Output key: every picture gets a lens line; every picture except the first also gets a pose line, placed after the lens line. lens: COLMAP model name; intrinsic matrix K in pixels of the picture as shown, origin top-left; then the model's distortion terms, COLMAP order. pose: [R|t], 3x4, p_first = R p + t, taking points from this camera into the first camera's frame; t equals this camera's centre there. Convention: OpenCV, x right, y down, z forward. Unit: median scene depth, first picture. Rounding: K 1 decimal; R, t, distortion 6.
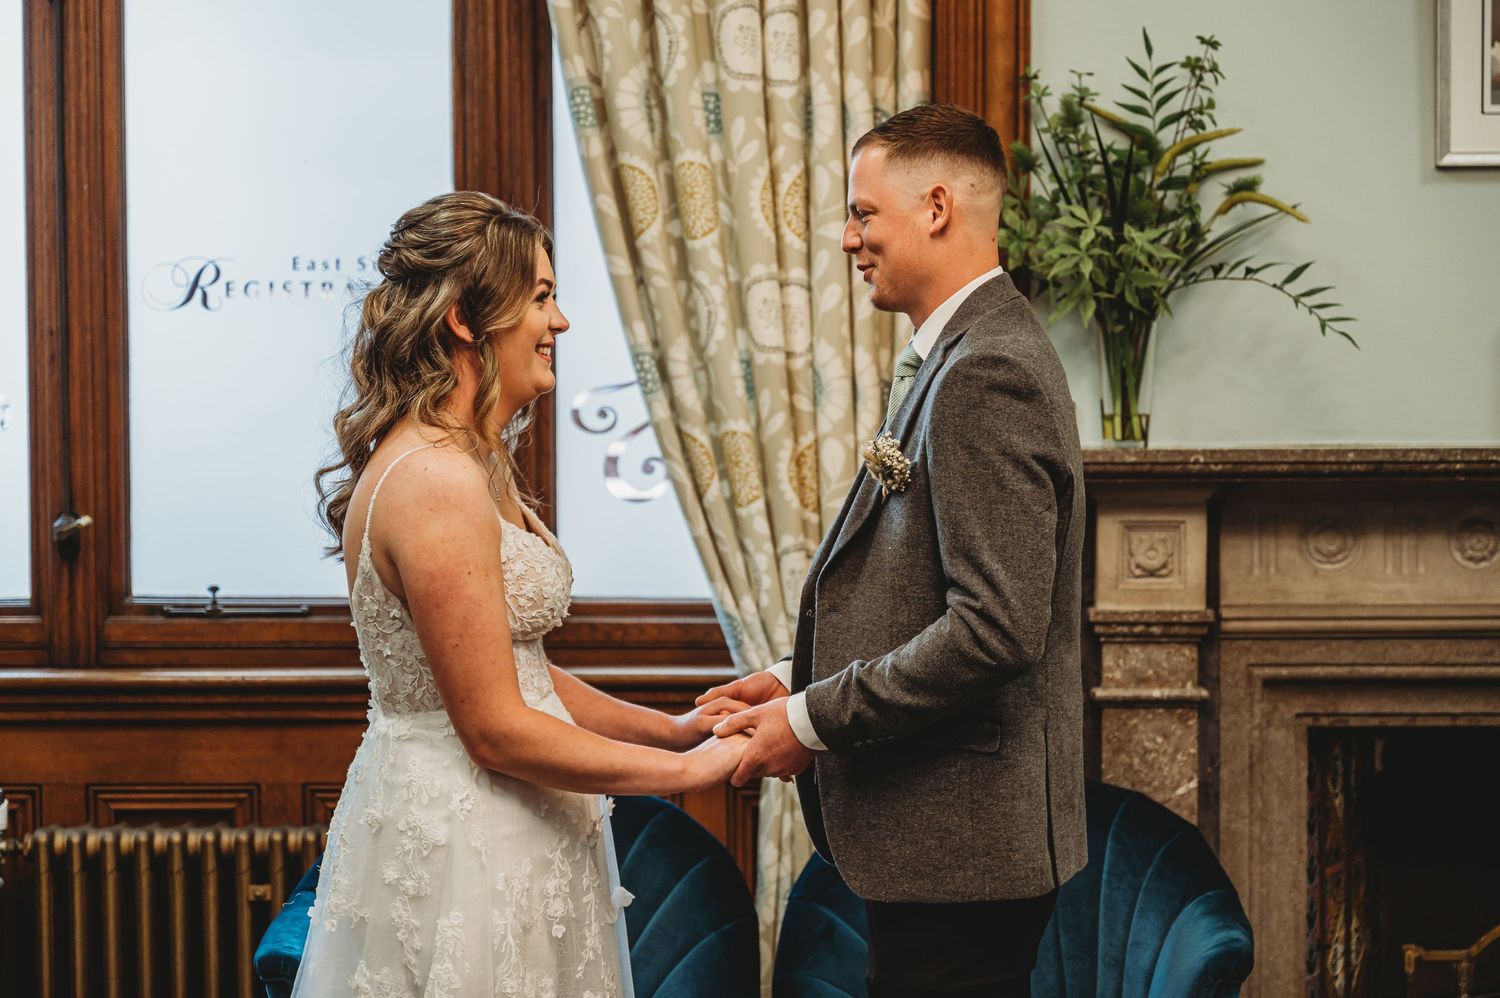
lens RADIAL K [[3014.5, 0, 750.0], [0, 3014.5, 499.0], [0, 0, 1]] dist [0.031859, -0.286131]
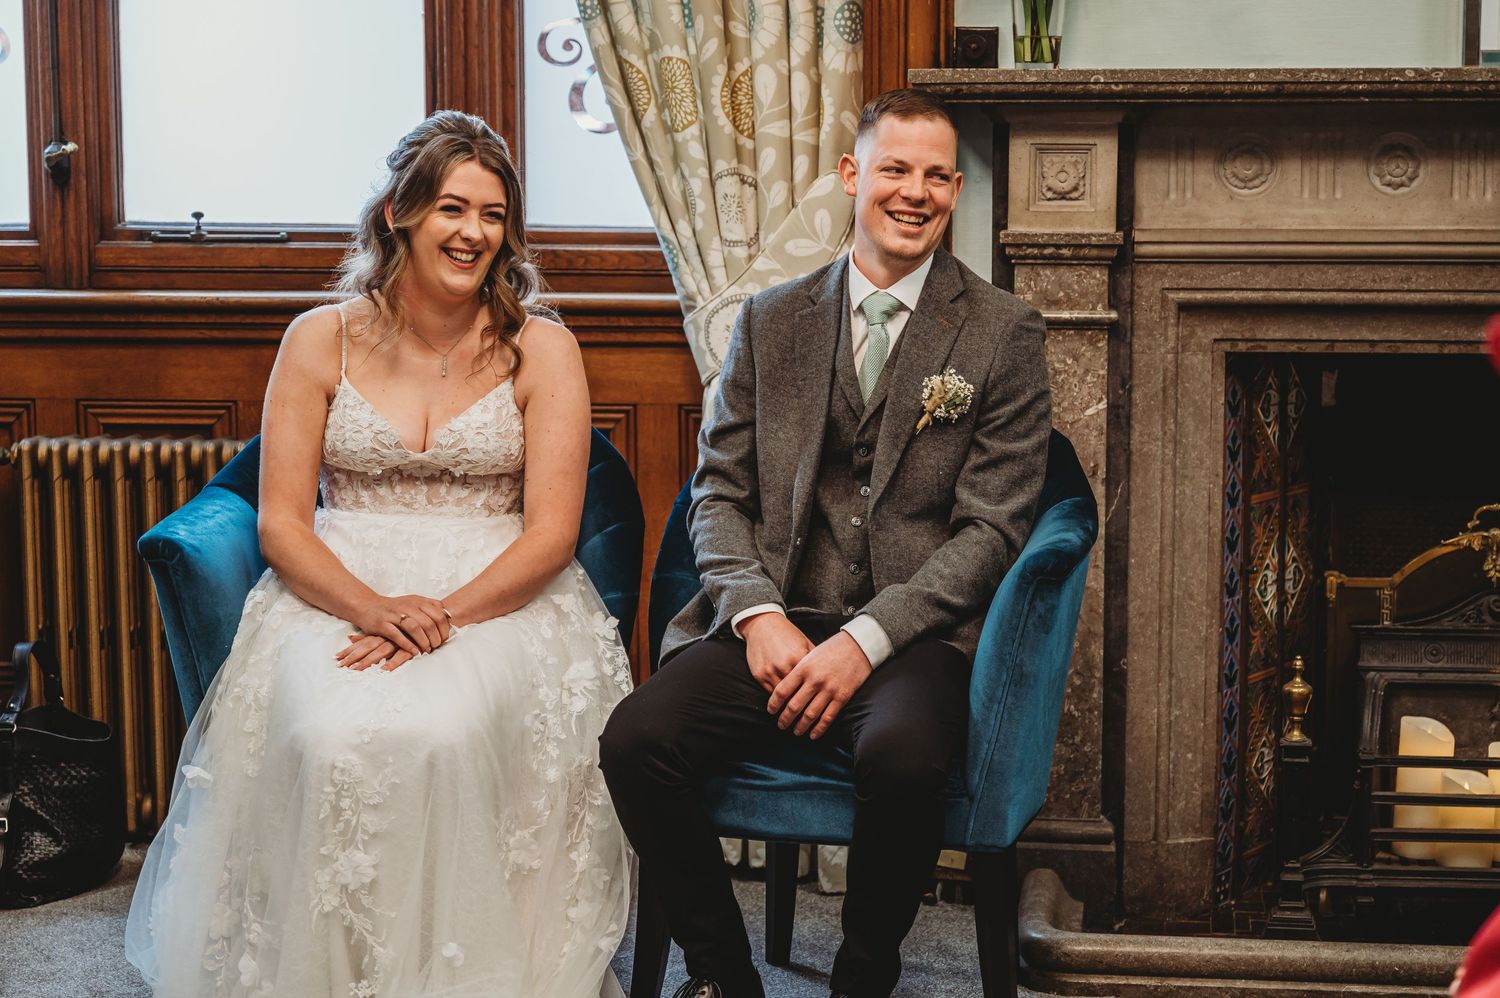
lens RADIAL K [[3014.5, 0, 750.0], [0, 3014.5, 499.0], [0, 0, 1]] dist [0.031859, -0.286131]
pose [[0.993919, 0.017124, -0.108771, 0.138173], [-0.006995, 0.995658, 0.092829, 0.032089], [0.109889, -0.091503, 0.989723, -0.020793]]
